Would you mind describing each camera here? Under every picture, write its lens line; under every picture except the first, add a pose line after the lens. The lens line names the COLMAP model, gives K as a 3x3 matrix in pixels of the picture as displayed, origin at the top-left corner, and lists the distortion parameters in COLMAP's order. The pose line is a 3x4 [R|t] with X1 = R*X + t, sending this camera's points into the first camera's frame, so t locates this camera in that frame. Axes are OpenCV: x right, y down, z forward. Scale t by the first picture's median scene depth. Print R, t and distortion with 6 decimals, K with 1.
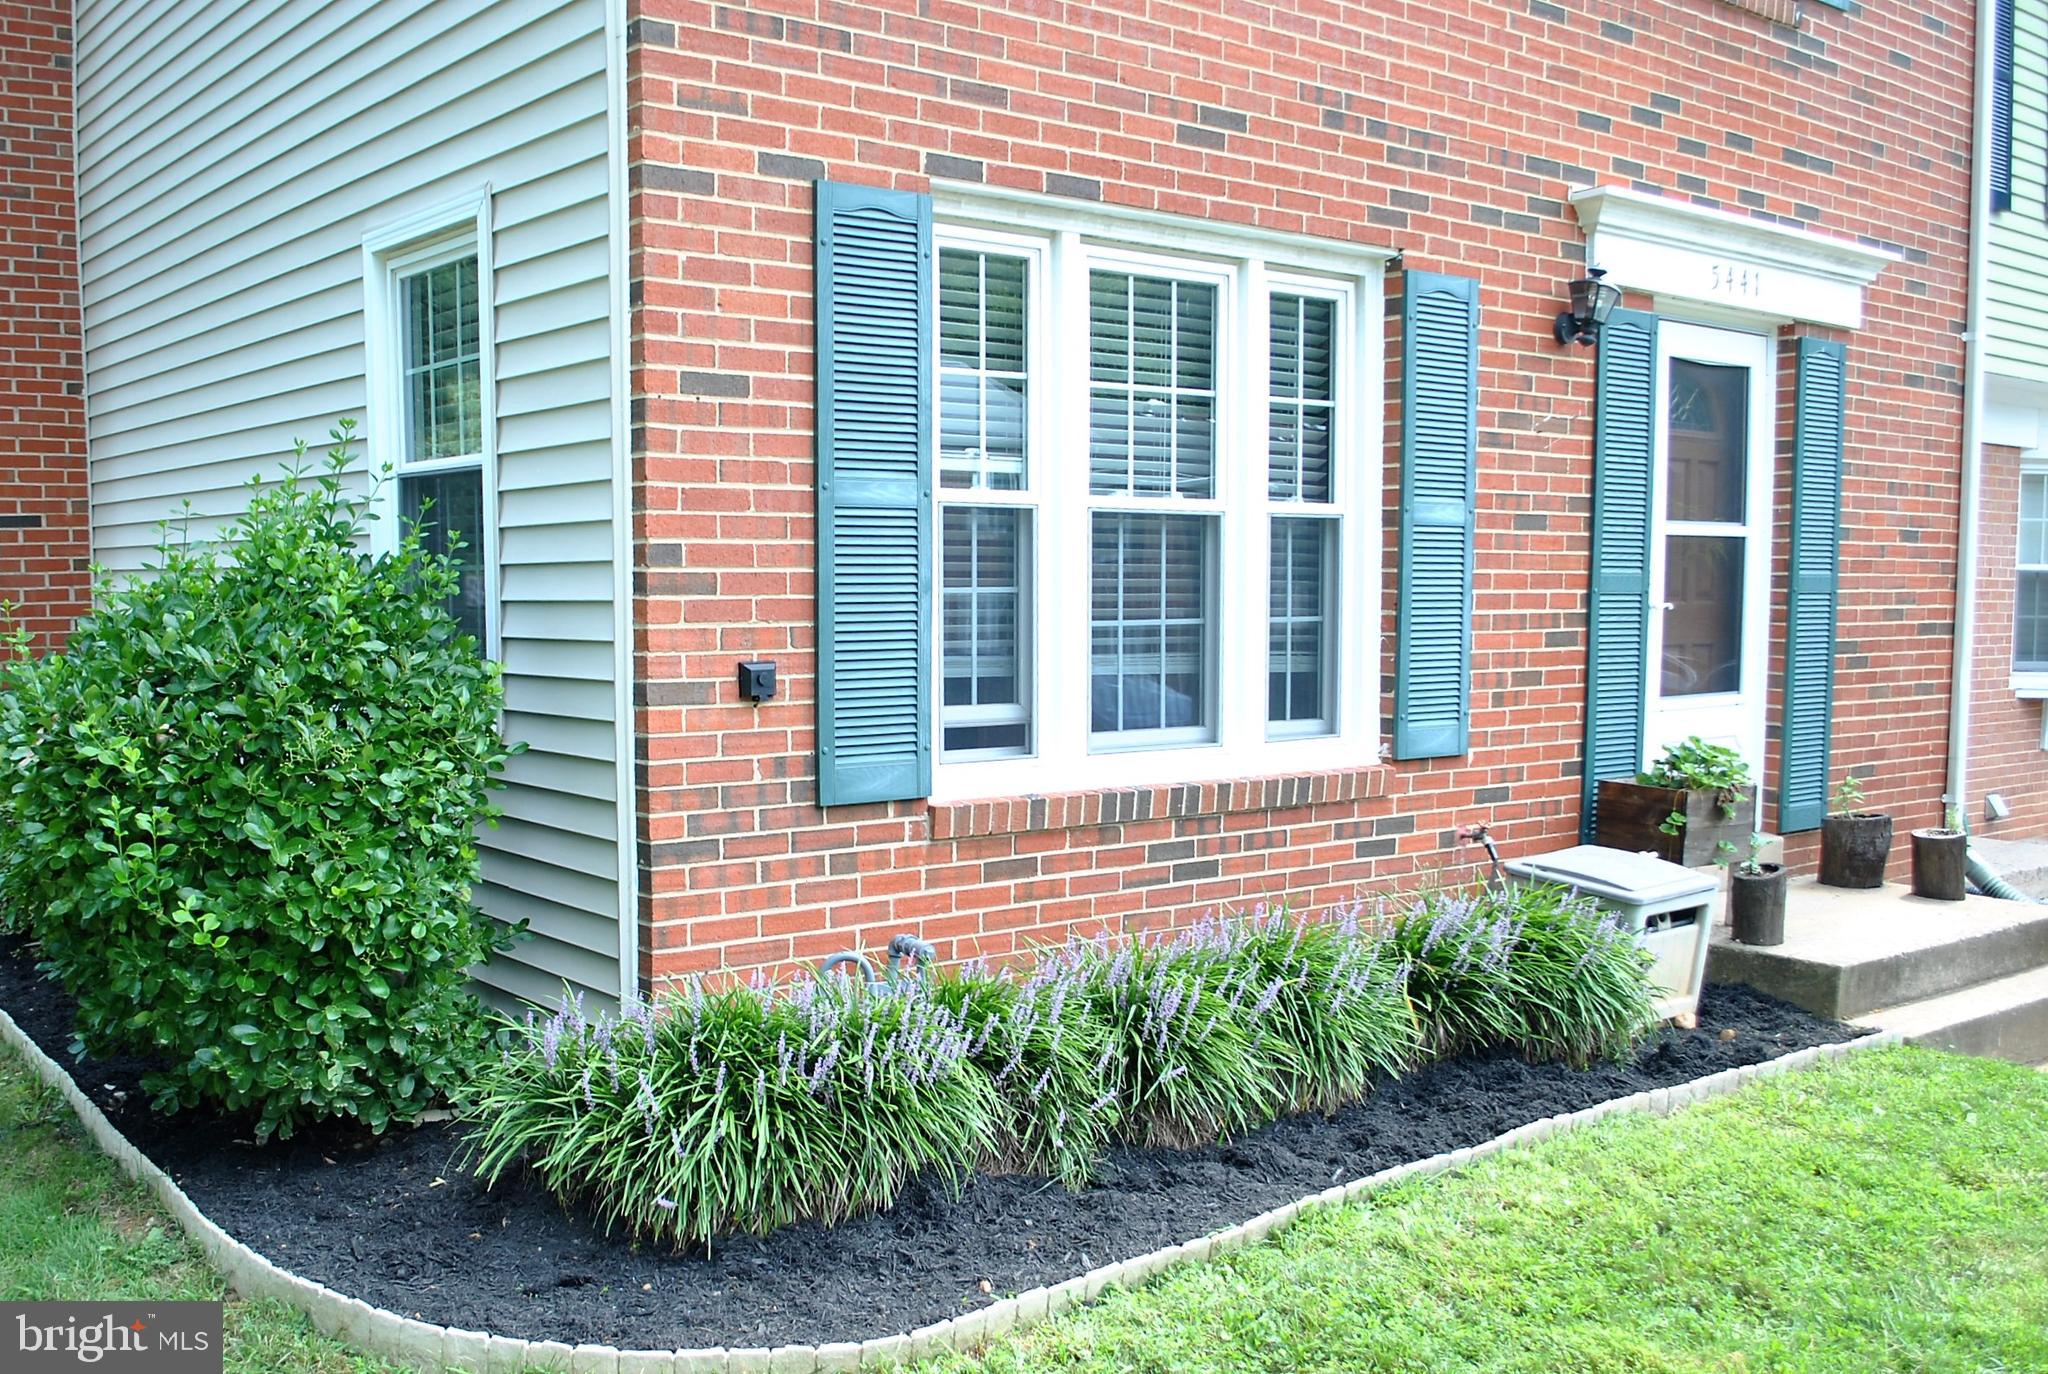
lens RADIAL K [[1953.0, 0, 921.2], [0, 1953.0, 777.9], [0, 0, 1]] dist [-0.082125, 0.006115]
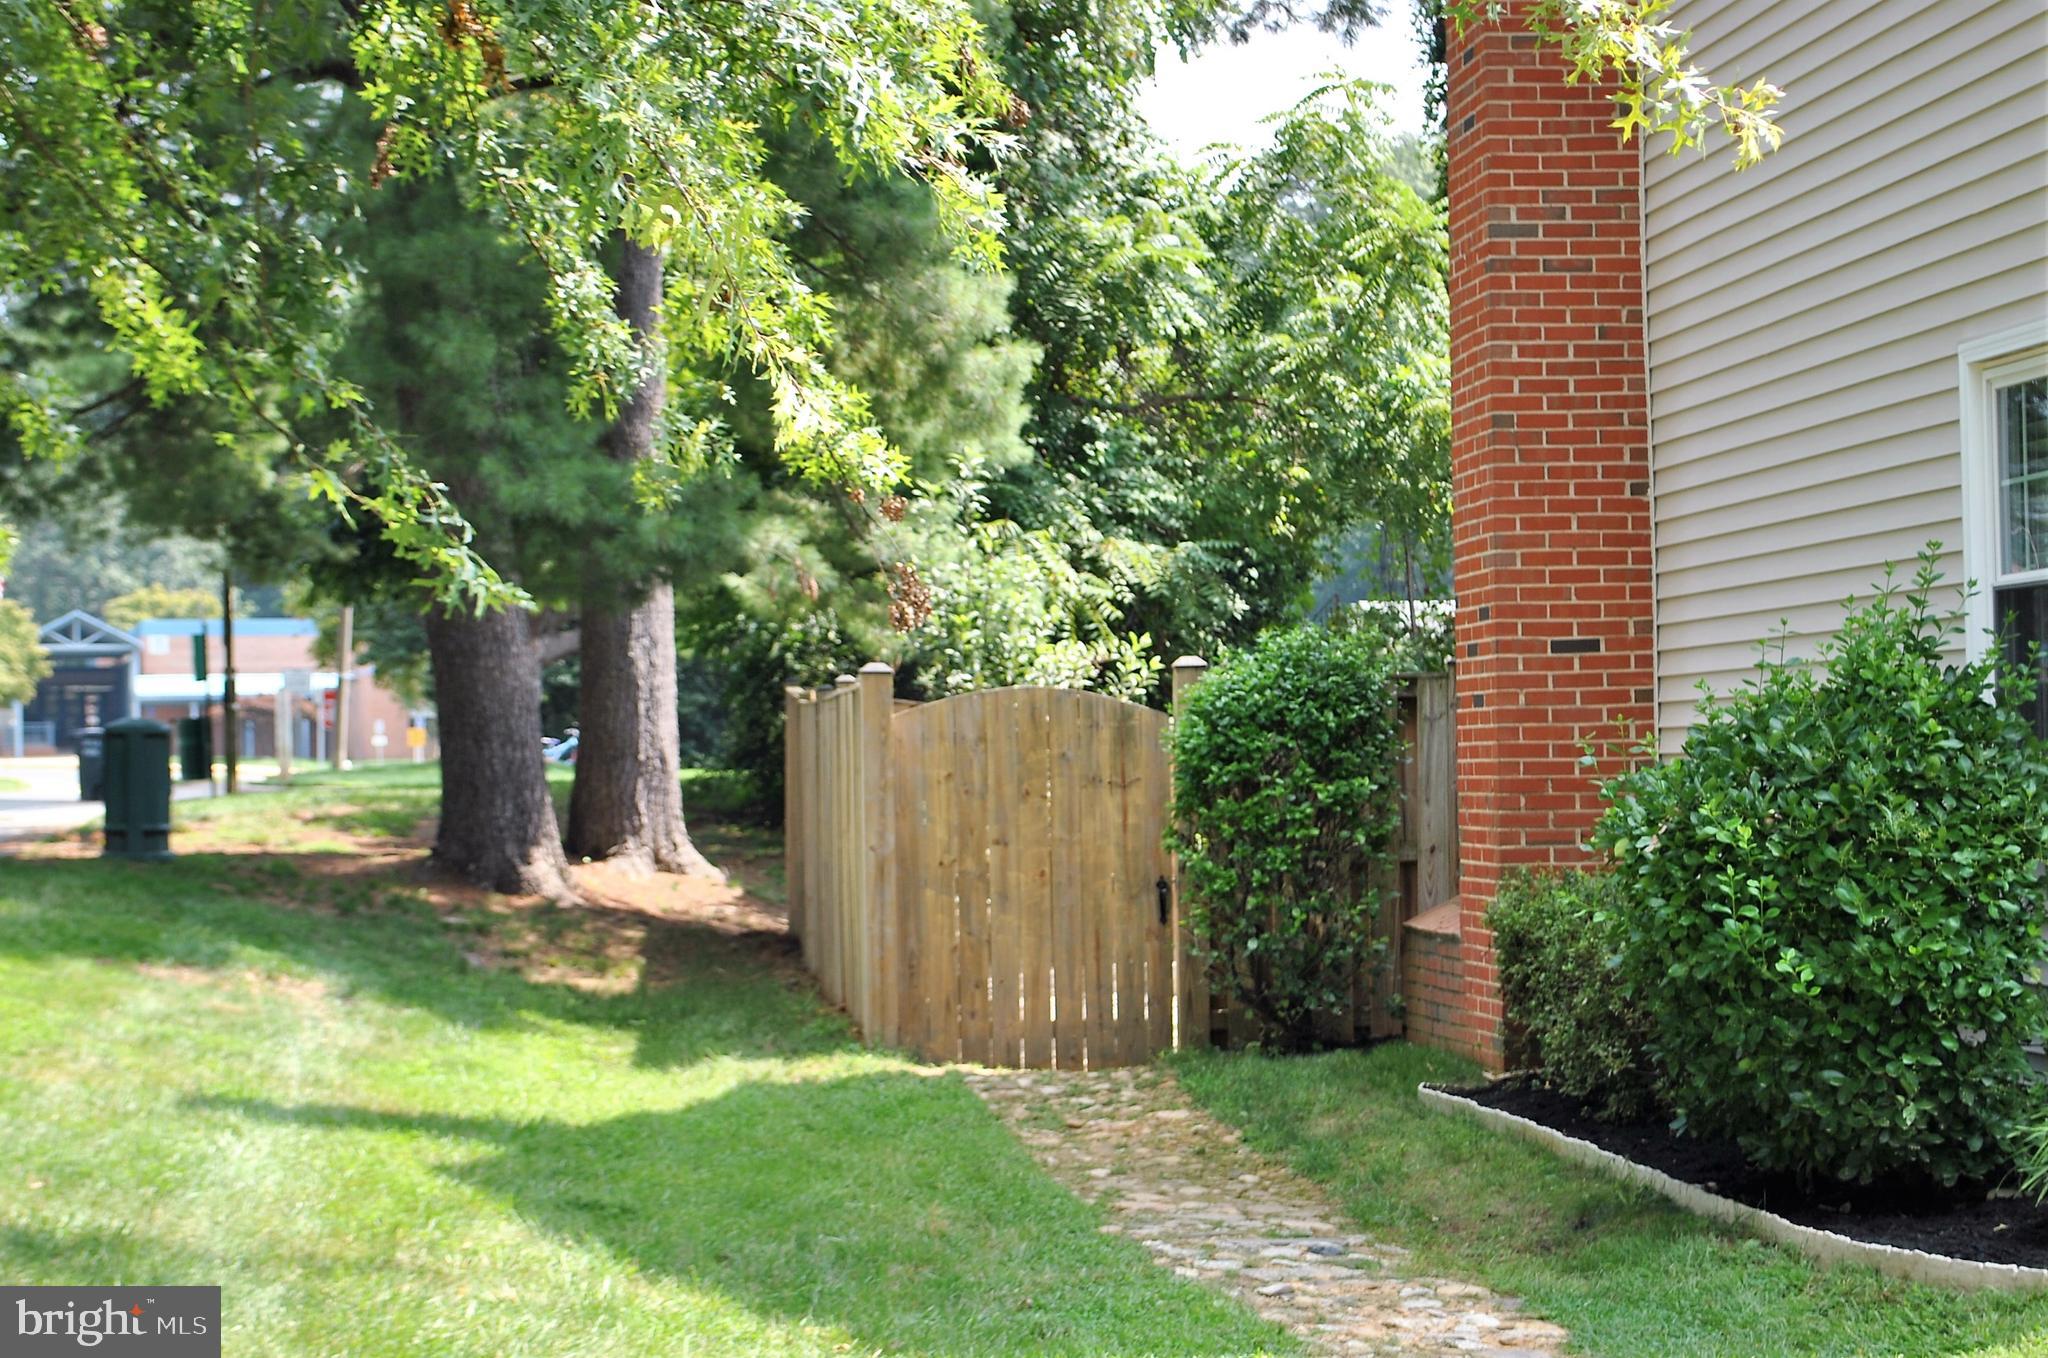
lens RADIAL K [[3962.3, 0, 1023.0], [0, 3962.3, 745.9], [0, 0, 1]] dist [0.011985, 0.023622]
pose [[0.860209, -0.016303, -0.509681, 0.435143], [-0.037252, 0.994809, -0.094692, 0.173919], [0.508579, 0.100442, 0.855137, -1.265116]]
